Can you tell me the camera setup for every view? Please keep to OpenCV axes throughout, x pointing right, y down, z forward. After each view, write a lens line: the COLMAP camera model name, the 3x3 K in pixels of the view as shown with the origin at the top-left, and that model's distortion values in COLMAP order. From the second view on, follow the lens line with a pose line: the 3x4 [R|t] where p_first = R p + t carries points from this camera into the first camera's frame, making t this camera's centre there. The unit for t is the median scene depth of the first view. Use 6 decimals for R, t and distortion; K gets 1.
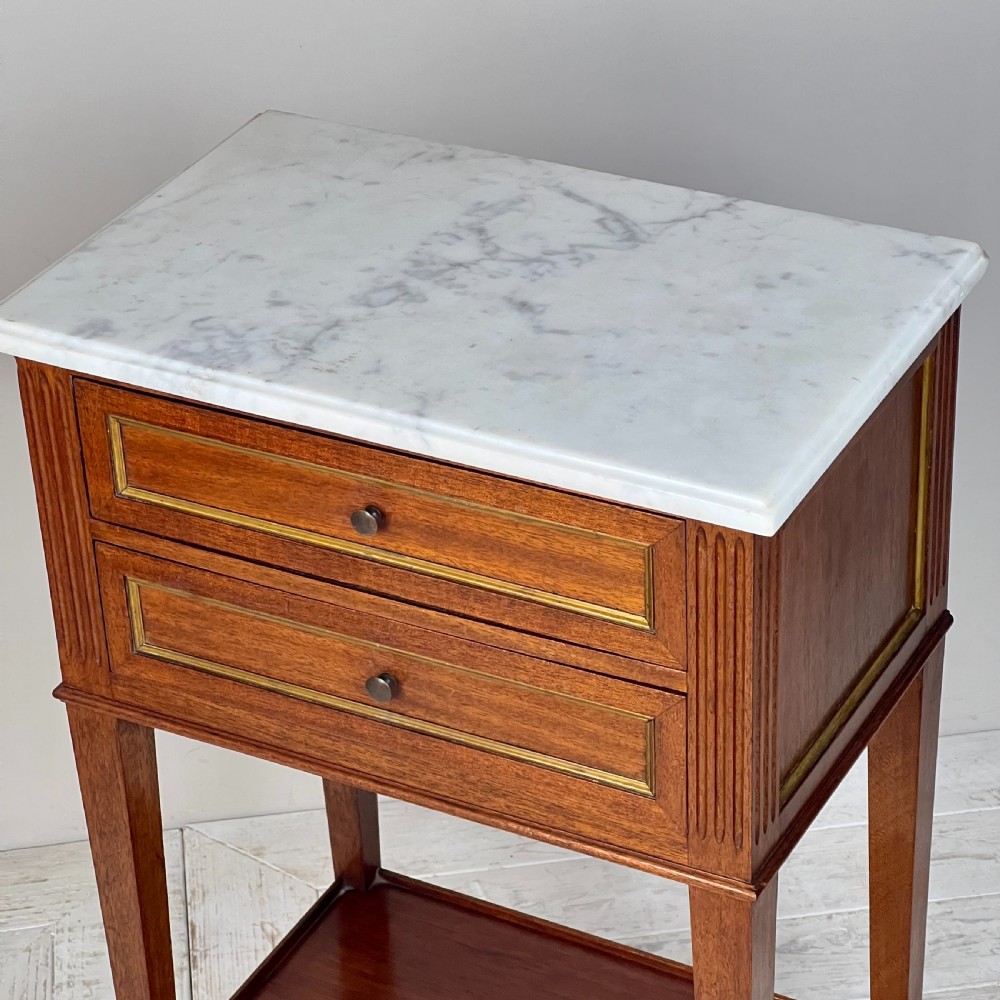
lens RADIAL K [[3005.4, 0, 500.0], [0, 3005.4, 500.0], [0, 0, 1]] dist [-0.542976, 13.876953]
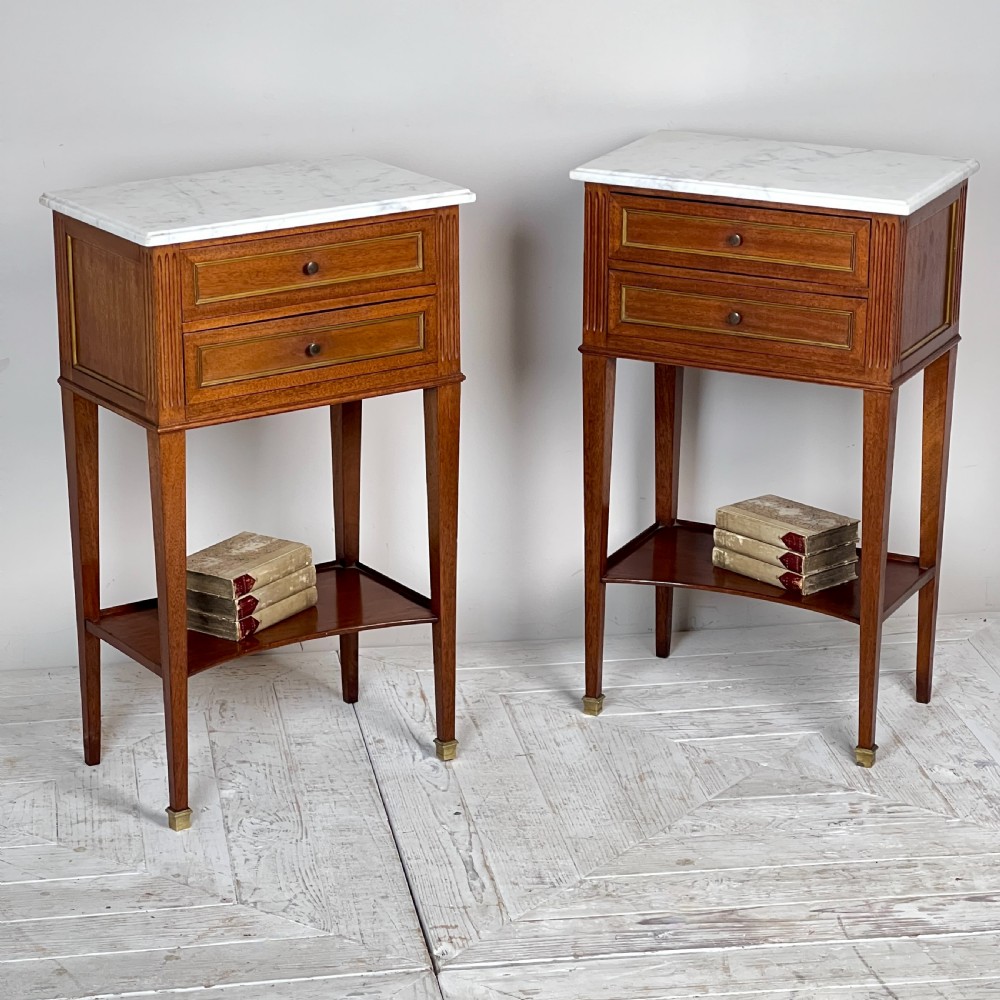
lens RADIAL K [[3005.4, 0, 500.0], [0, 3005.4, 500.0], [0, 0, 1]] dist [-0.542976, 13.876953]
pose [[0.998333, 0.032169, 0.047911, -0.344218], [-0.020078, 0.971968, -0.234254, 0.785250], [-0.054103, 0.232902, 0.970994, -1.325996]]
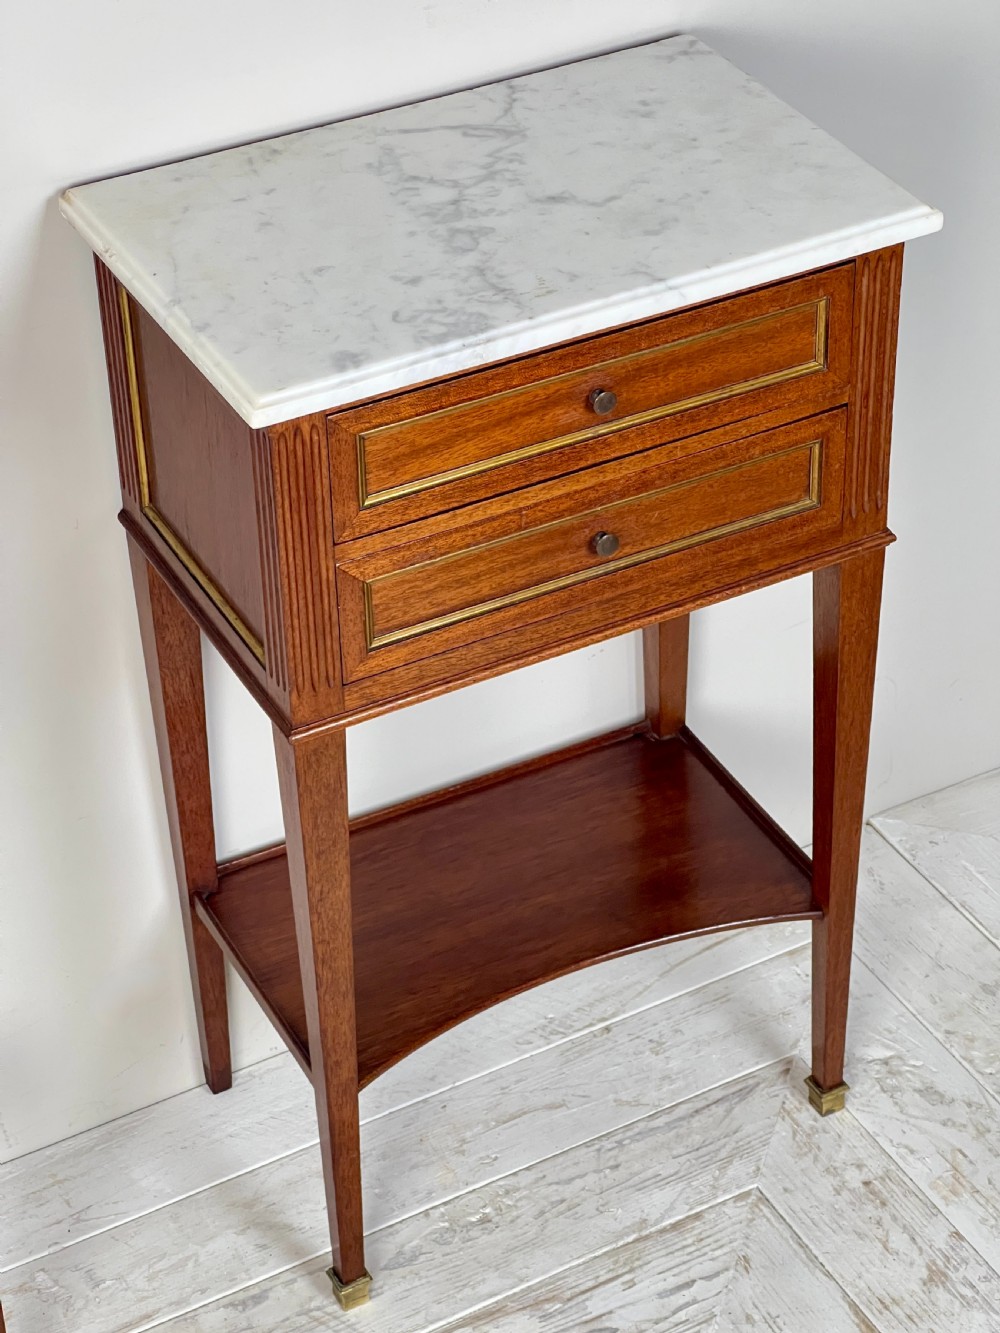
lens RADIAL K [[2993.0, 0, 500.0], [0, 2993.0, 666.5], [0, 0, 1]] dist [-0.283850, 7.665101]
pose [[0.563454, -0.466290, 0.681977, -0.885627], [0.435114, 0.869216, 0.234817, -0.188879], [-0.702278, 0.164429, 0.692653, 0.231703]]
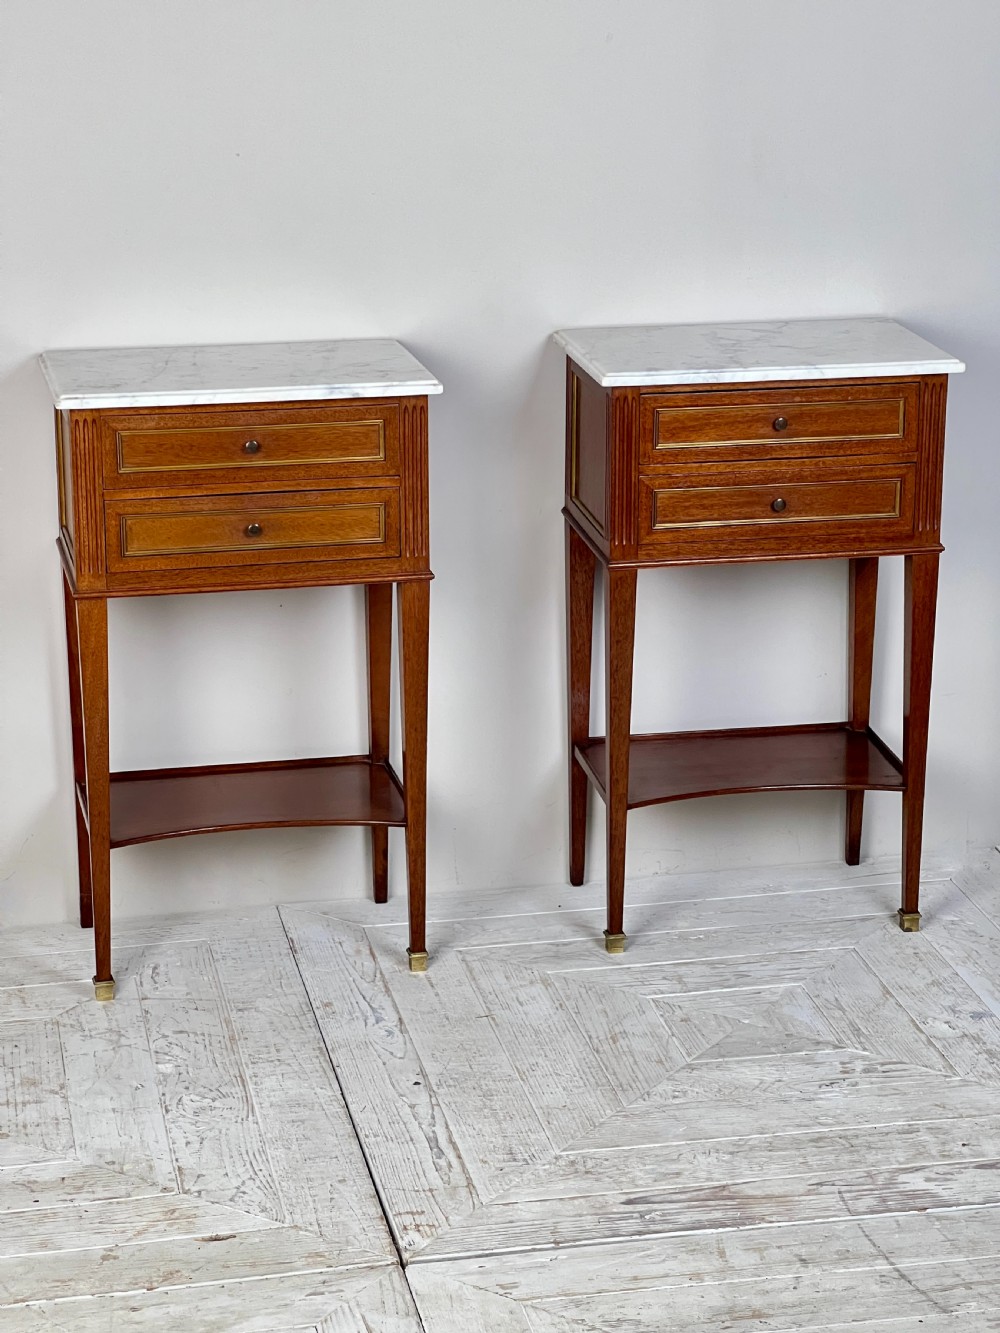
lens RADIAL K [[2993.0, 0, 500.0], [0, 2993.0, 666.5], [0, 0, 1]] dist [-0.283850, 7.665101]
pose [[0.778967, -0.148185, 0.609304, -1.675444], [0.300211, 0.941212, -0.154899, 0.483847], [-0.550530, 0.303581, 0.777660, -0.674351]]
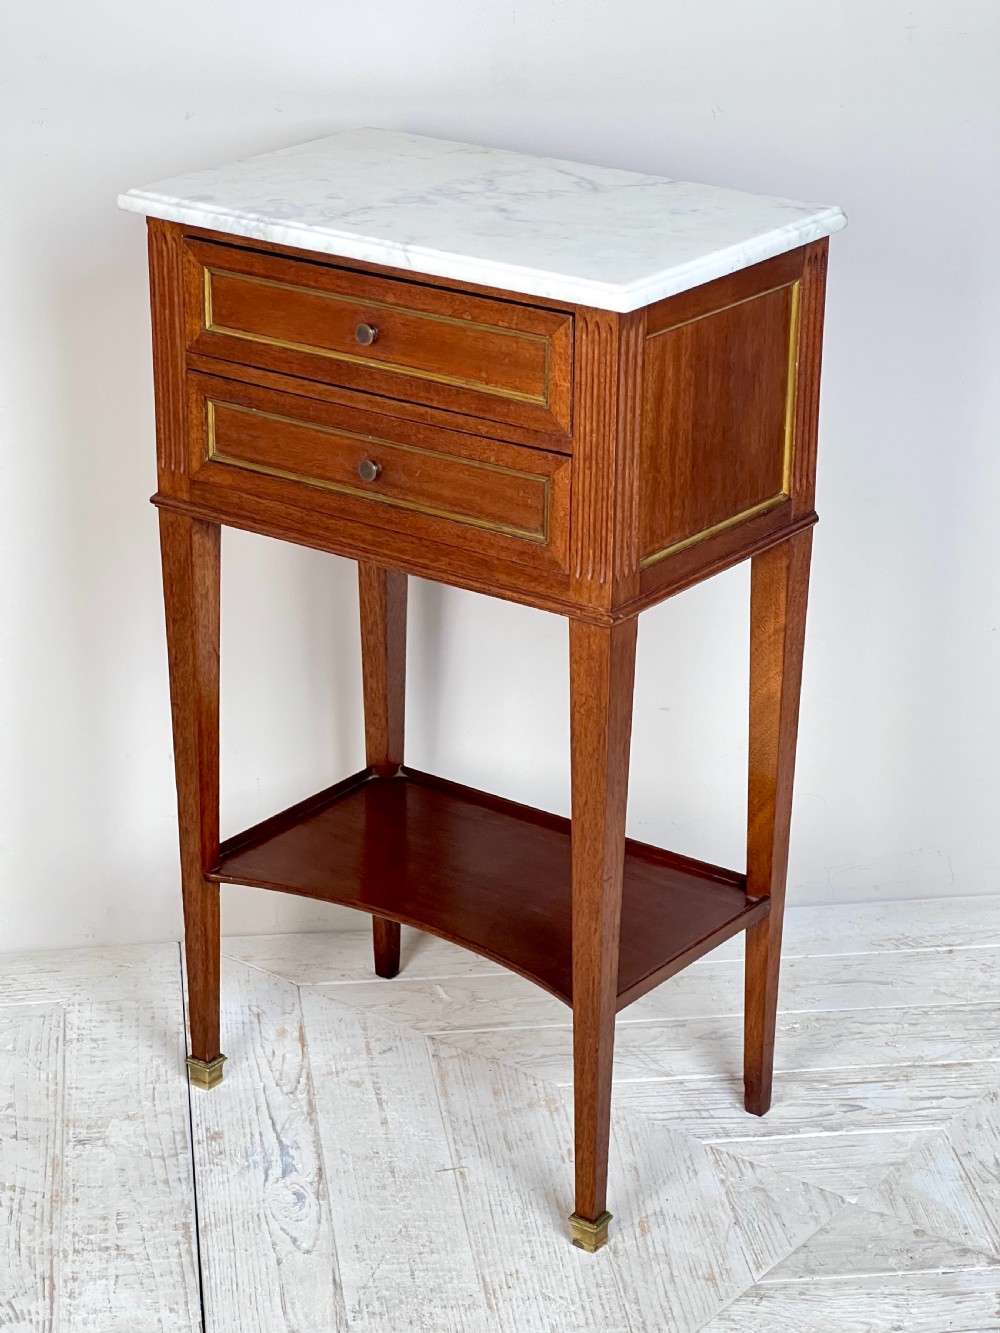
lens RADIAL K [[2993.0, 0, 500.0], [0, 2993.0, 666.5], [0, 0, 1]] dist [-0.283850, 7.665101]
pose [[0.987772, 0.102566, -0.117414, 0.192109], [-0.120469, 0.980185, -0.157243, 0.363808], [0.098960, 0.169465, 0.980555, -0.334882]]
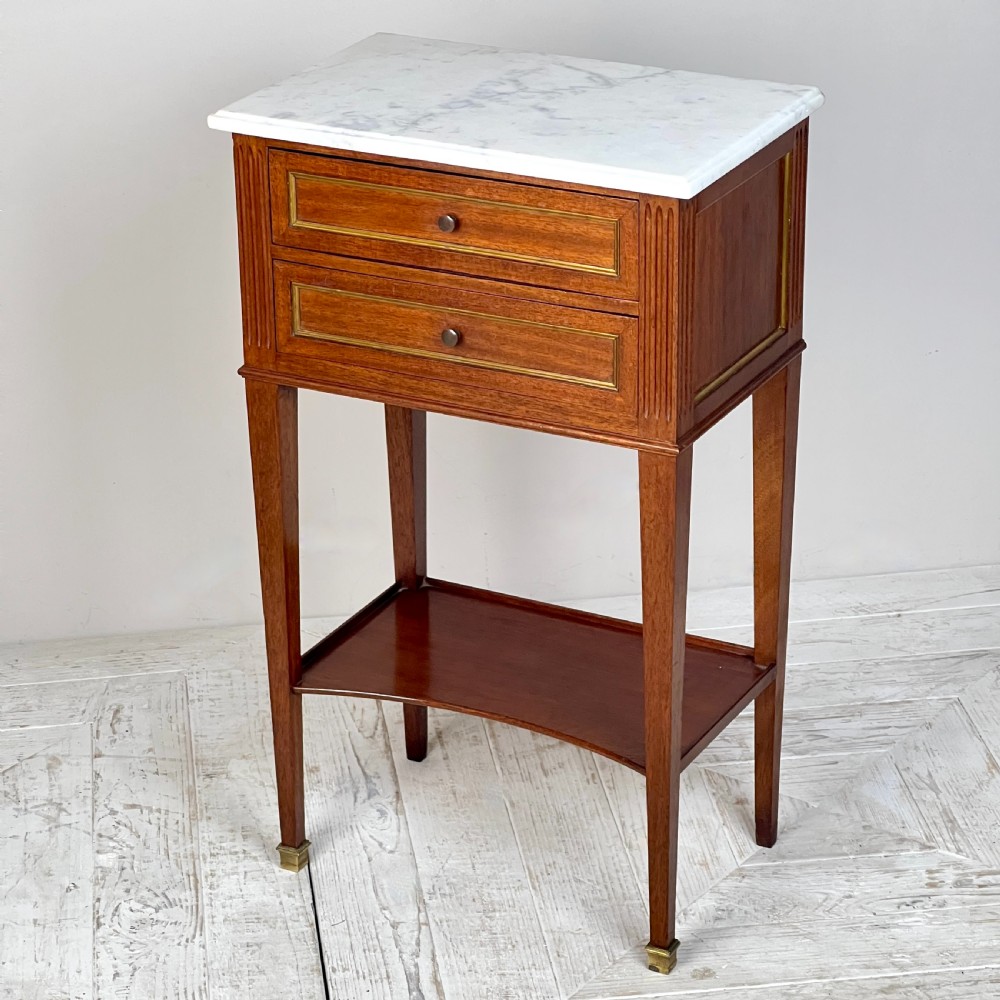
lens RADIAL K [[3005.4, 0, 500.0], [0, 3005.4, 500.0], [0, 0, 1]] dist [-0.542976, 13.876953]
pose [[0.999597, 0.023358, 0.016130, -0.037574], [-0.020928, 0.990326, -0.137173, 0.376443], [-0.019178, 0.136780, 0.990416, -0.609944]]
